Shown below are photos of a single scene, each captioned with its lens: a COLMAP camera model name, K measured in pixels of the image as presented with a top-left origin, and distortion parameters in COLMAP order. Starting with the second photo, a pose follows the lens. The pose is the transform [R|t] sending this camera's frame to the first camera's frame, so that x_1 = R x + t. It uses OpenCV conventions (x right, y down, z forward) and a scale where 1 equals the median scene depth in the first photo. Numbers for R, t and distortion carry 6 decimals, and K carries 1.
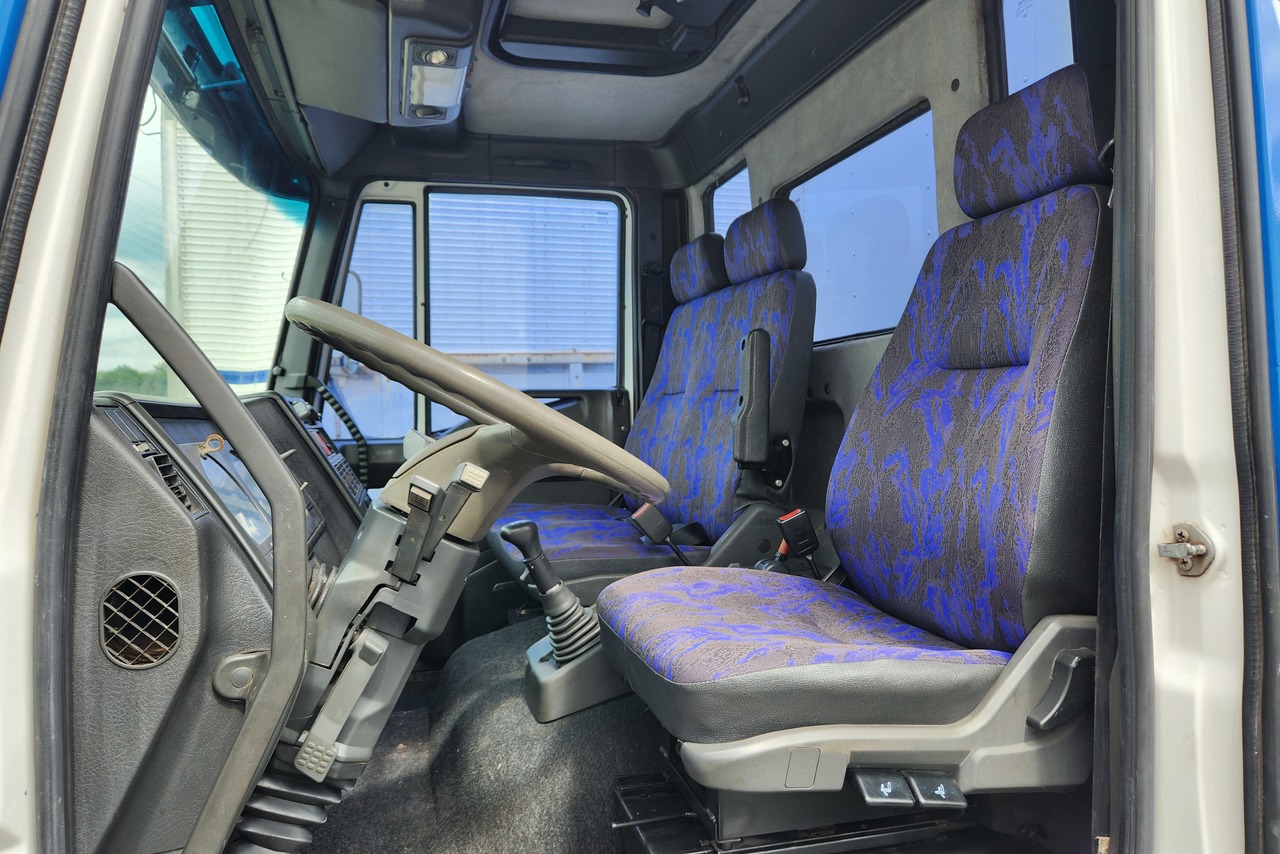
lens RADIAL K [[848.9, 0, 629.5], [0, 848.9, 421.1], [0, 0, 1]] dist [0.080190, -0.058494]
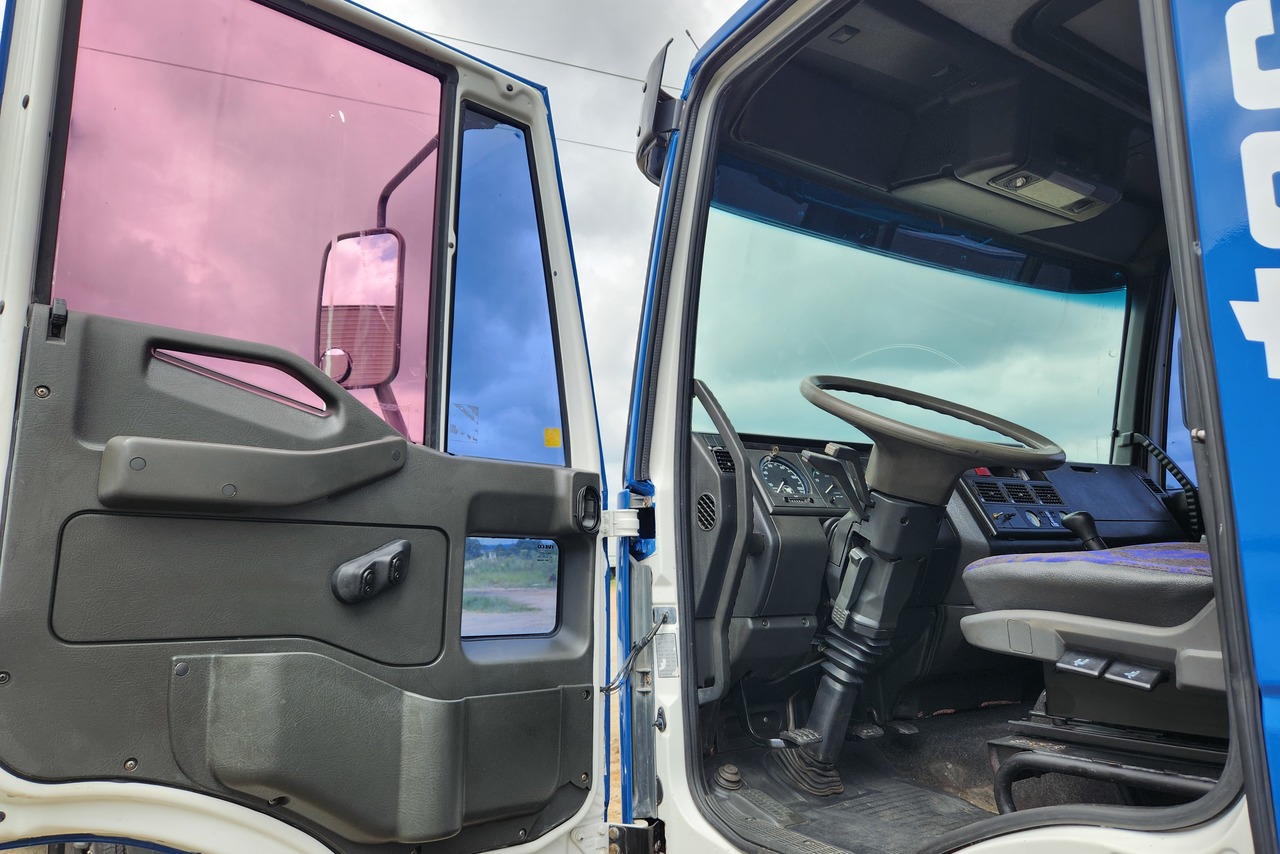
lens RADIAL K [[848.9, 0, 629.5], [0, 848.9, 421.1], [0, 0, 1]] dist [0.080190, -0.058494]
pose [[0.294983, -0.165065, -0.941137, 0.528251], [0.021536, 0.985864, -0.166159, 0.110481], [0.955260, 0.028746, 0.294368, 0.005132]]
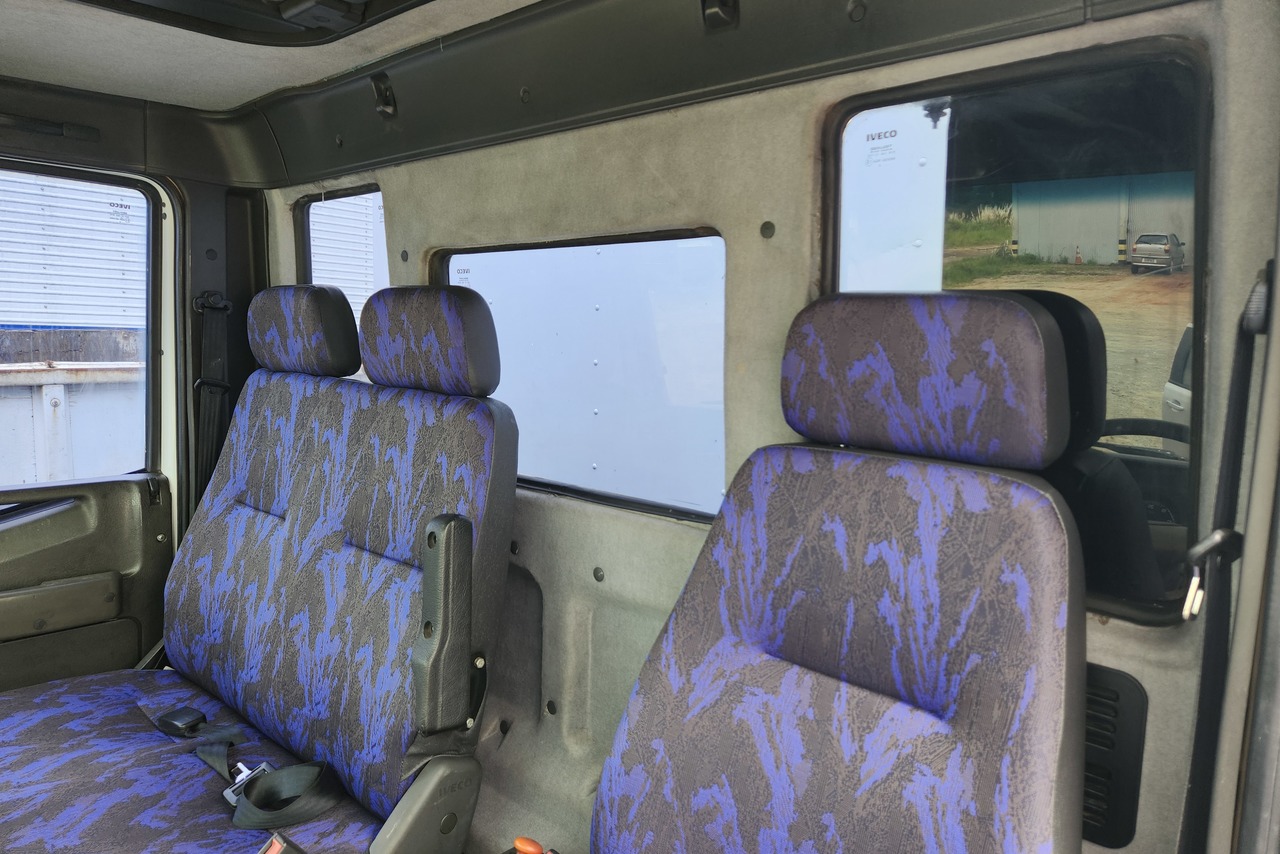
lens RADIAL K [[848.9, 0, 629.5], [0, 848.9, 421.1], [0, 0, 1]] dist [0.080190, -0.058494]
pose [[0.851172, -0.009961, 0.524792, -0.056300], [-0.037740, 0.996071, 0.080117, -0.170307], [-0.523528, -0.087999, 0.847452, 0.268431]]
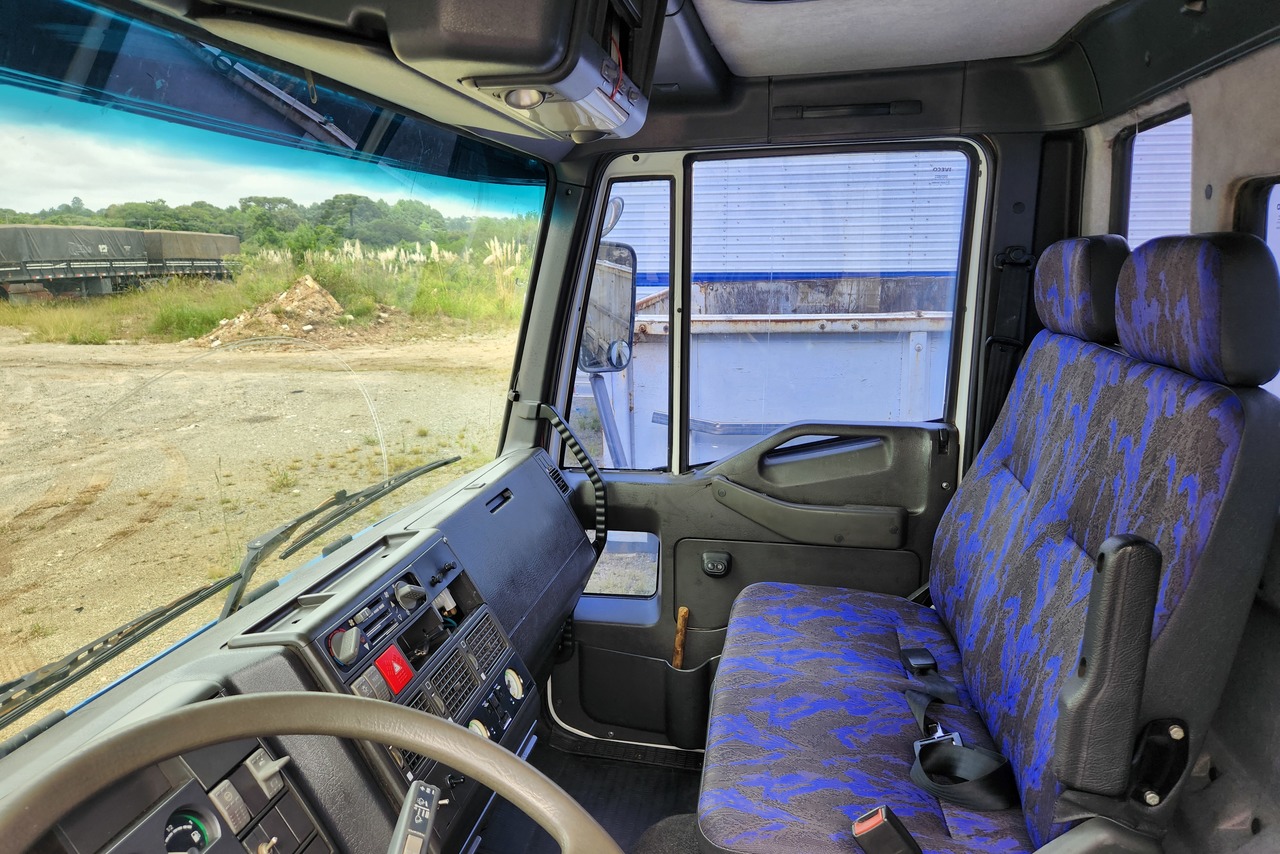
lens RADIAL K [[851.9, 0, 637.4], [0, 851.9, 421.0], [0, 0, 1]] dist [0.066305, -0.057151]
pose [[0.899961, 0.094010, -0.425713, 0.068393], [-0.016233, 0.983023, 0.182764, -0.191993], [0.435667, -0.157570, 0.886209, 0.296916]]
